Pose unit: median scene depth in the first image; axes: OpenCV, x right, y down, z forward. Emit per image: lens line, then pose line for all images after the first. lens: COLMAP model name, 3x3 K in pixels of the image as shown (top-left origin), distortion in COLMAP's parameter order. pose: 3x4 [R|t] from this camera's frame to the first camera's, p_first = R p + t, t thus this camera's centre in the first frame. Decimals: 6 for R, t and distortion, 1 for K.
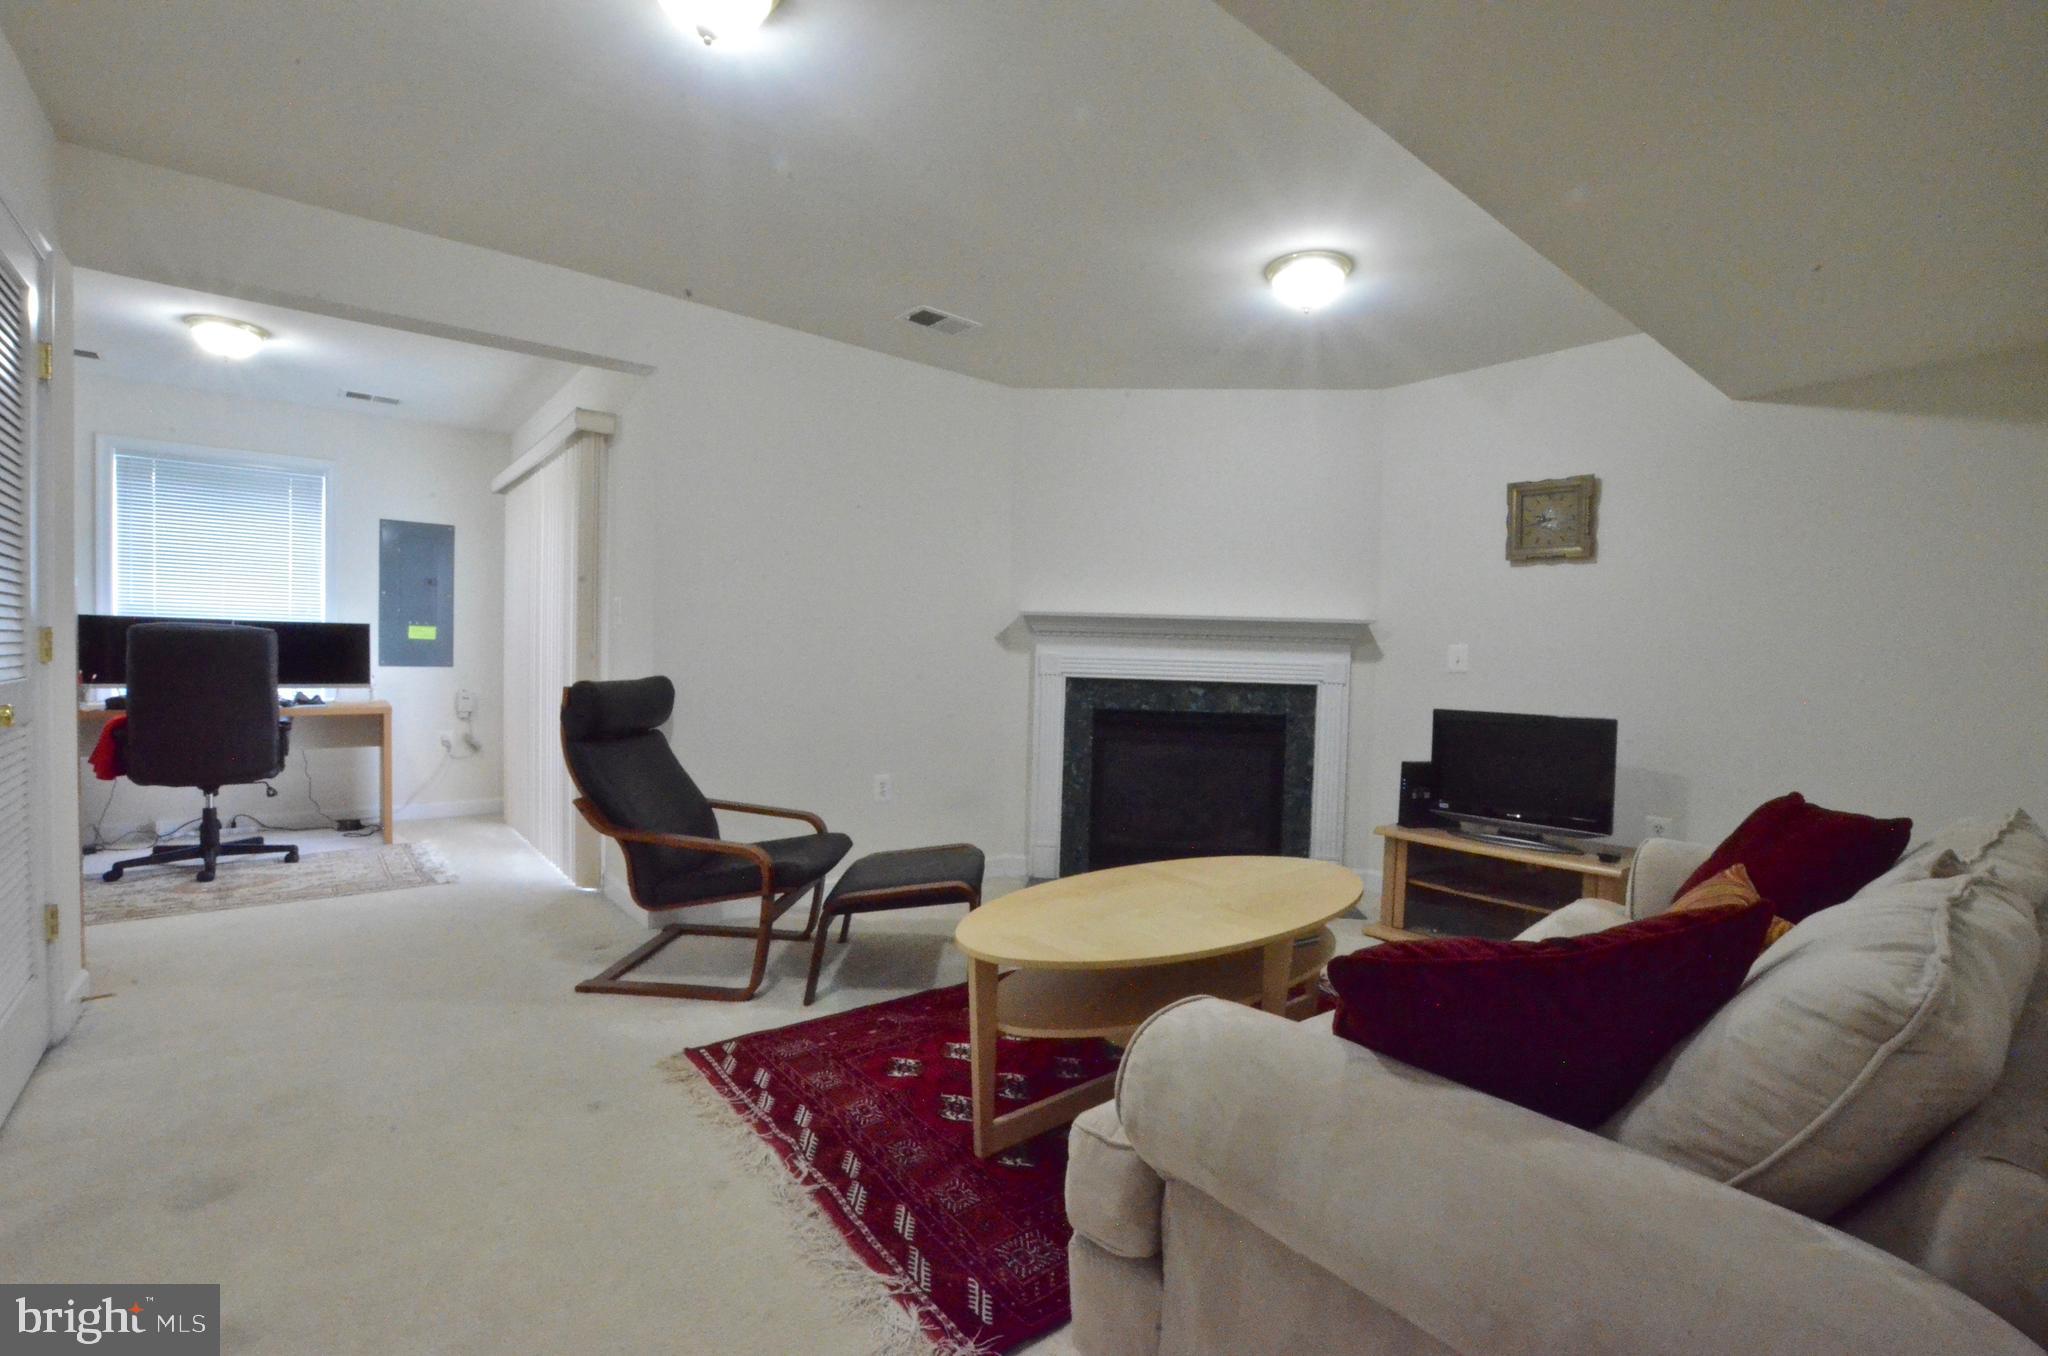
lens RADIAL K [[907.5, 0, 1029.7], [0, 907.5, 680.5], [0, 0, 1]] dist [-0.028817, 0.000938]
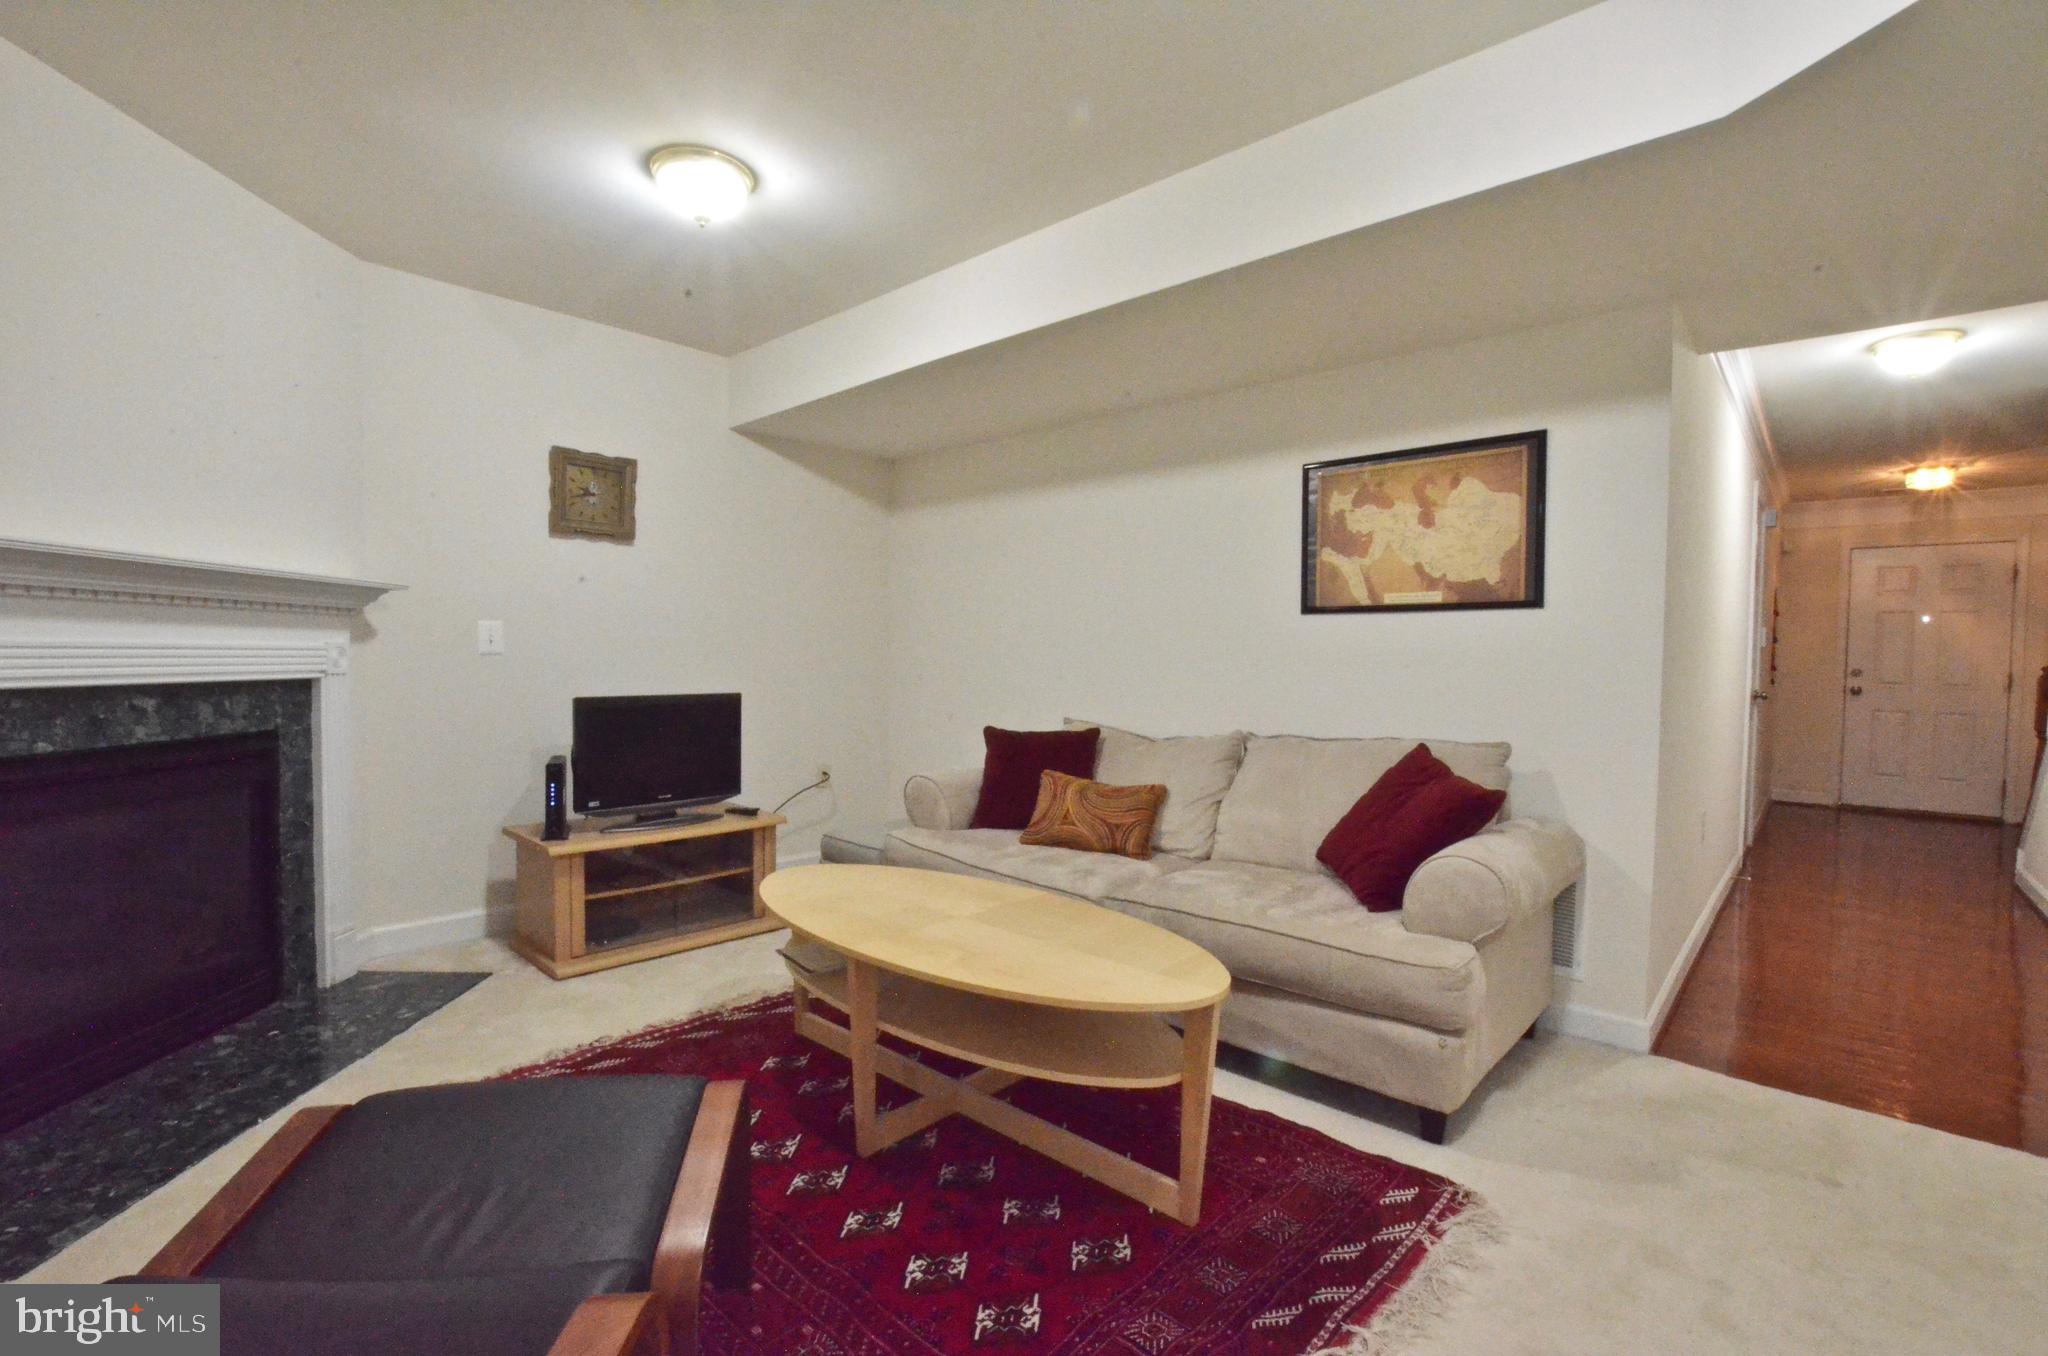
lens RADIAL K [[907.5, 0, 1029.7], [0, 907.5, 680.5], [0, 0, 1]] dist [-0.028817, 0.000938]
pose [[-0.151805, -0.062778, 0.986415, -0.464889], [-0.000623, 0.997987, 0.063419, -0.039885], [-0.988410, 0.009013, -0.151539, 0.678134]]
